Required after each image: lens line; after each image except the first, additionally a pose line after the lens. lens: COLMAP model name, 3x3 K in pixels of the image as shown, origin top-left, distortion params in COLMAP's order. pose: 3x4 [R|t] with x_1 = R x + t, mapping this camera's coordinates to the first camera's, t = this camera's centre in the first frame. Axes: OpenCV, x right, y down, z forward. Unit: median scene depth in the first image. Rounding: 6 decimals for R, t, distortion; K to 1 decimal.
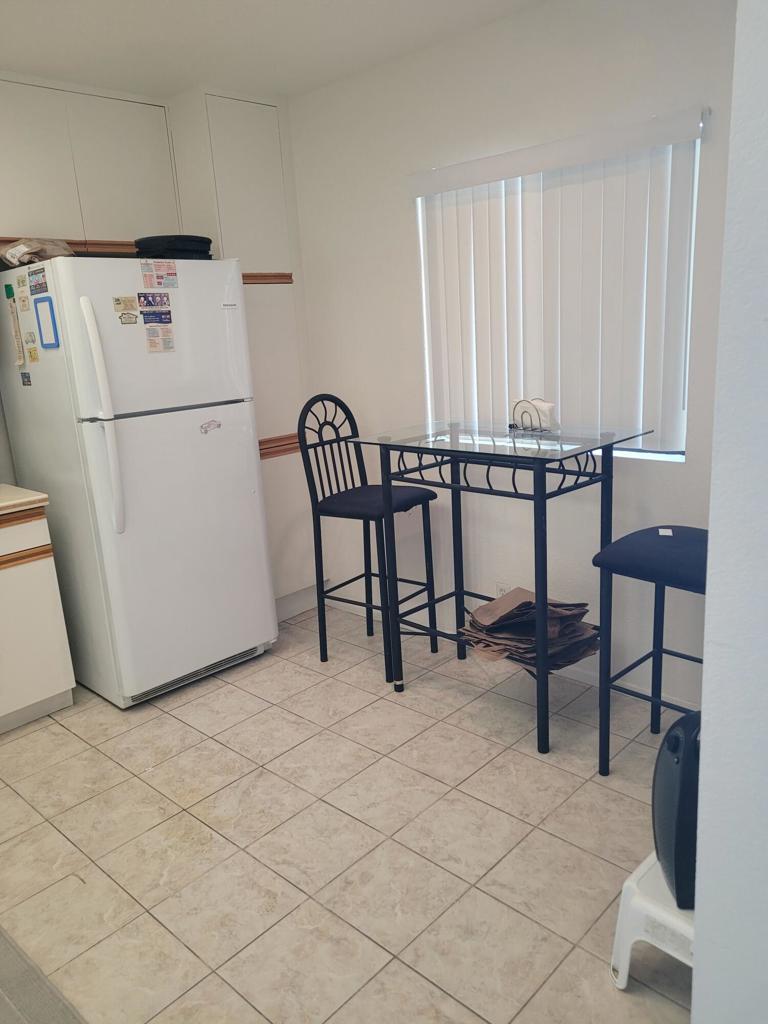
lens RADIAL K [[767.8, 0, 375.8], [0, 767.8, 511.3], [0, 0, 1]] dist [0.058774, -0.038291]
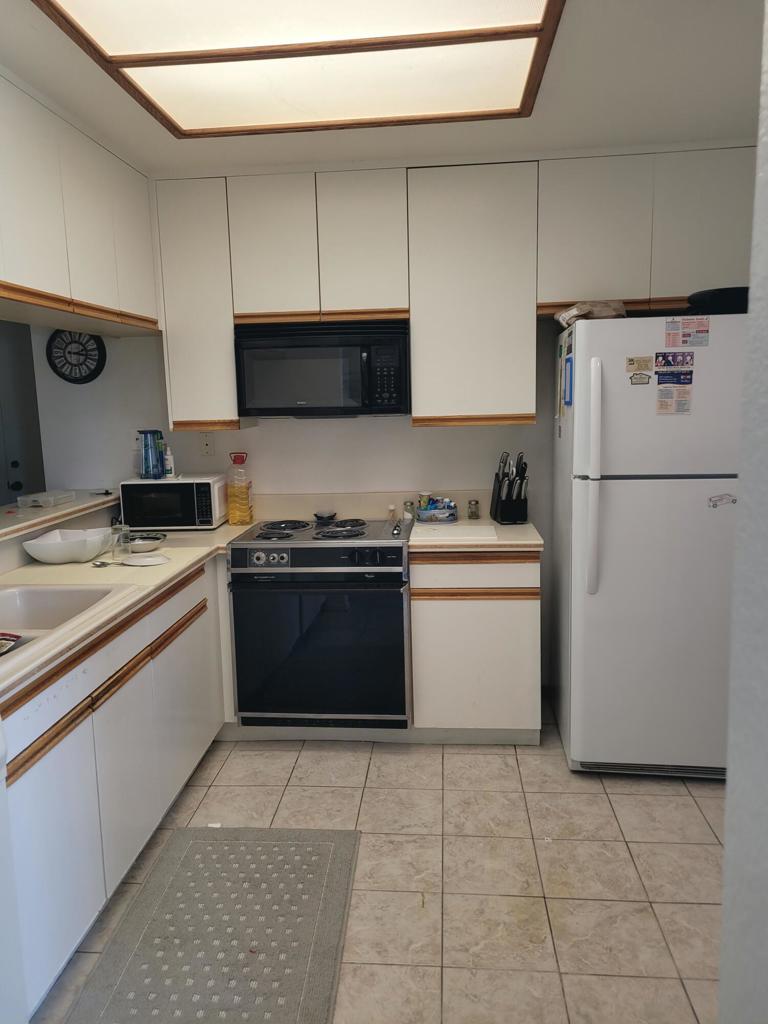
lens RADIAL K [[767.8, 0, 378.3], [0, 767.8, 509.5], [0, 0, 1]] dist [0.058774, -0.038291]
pose [[0.622207, 0.161383, -0.766038, 0.240617], [-0.200678, 0.978705, 0.043188, -0.066565], [0.756695, 0.126855, 0.641343, 0.158580]]
